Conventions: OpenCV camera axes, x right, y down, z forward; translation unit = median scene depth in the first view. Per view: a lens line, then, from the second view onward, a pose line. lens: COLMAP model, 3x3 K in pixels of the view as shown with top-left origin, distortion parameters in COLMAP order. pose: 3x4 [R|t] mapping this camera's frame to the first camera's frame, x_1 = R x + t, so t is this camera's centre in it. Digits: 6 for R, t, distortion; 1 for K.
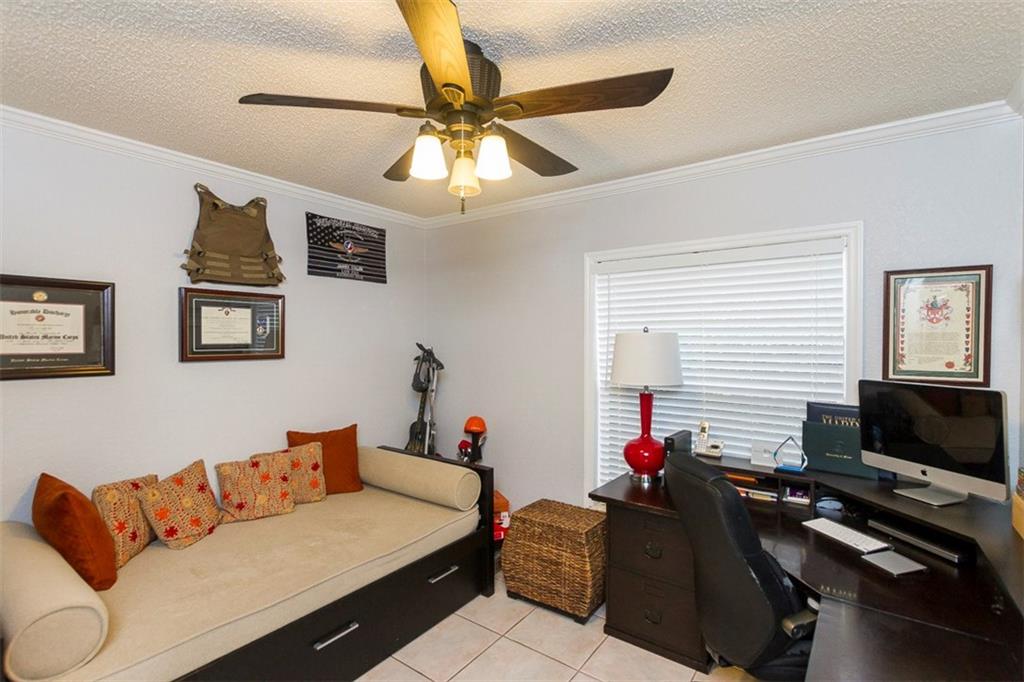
lens RADIAL K [[472.5, 0, 510.7], [0, 472.5, 343.3], [0, 0, 1]] dist [0.007958, -0.001881]
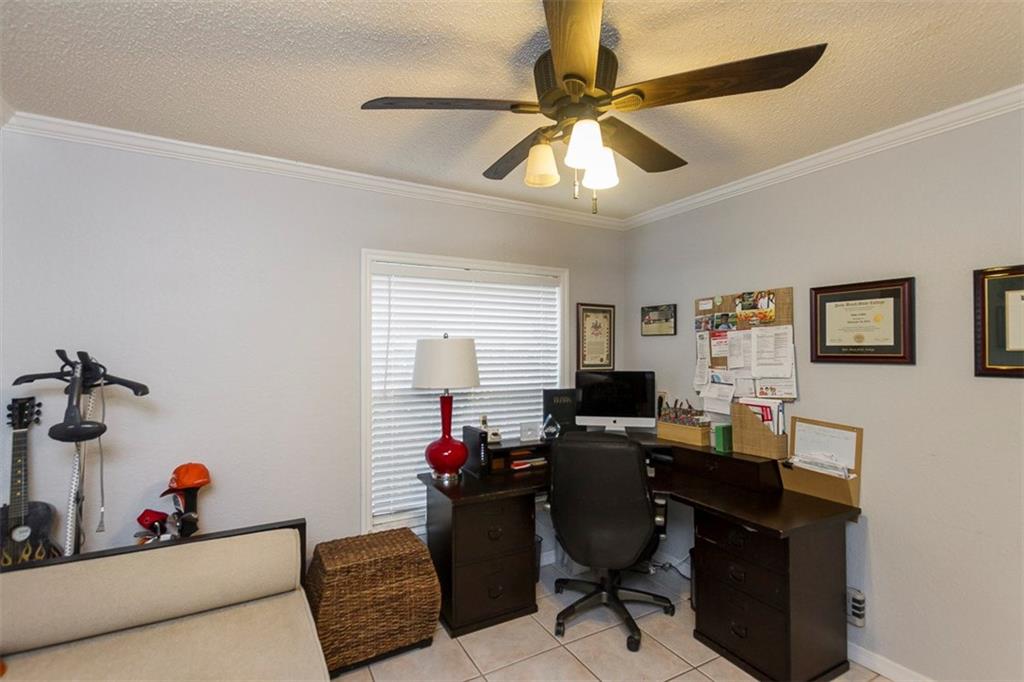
lens RADIAL K [[472.5, 0, 508.5], [0, 472.5, 342.0], [0, 0, 1]] dist [0.007958, -0.001881]
pose [[0.445119, 0.009605, 0.895420, -0.613423], [0.008892, 0.999846, -0.015145, 0.001466], [-0.895427, 0.014703, 0.444965, 0.415601]]
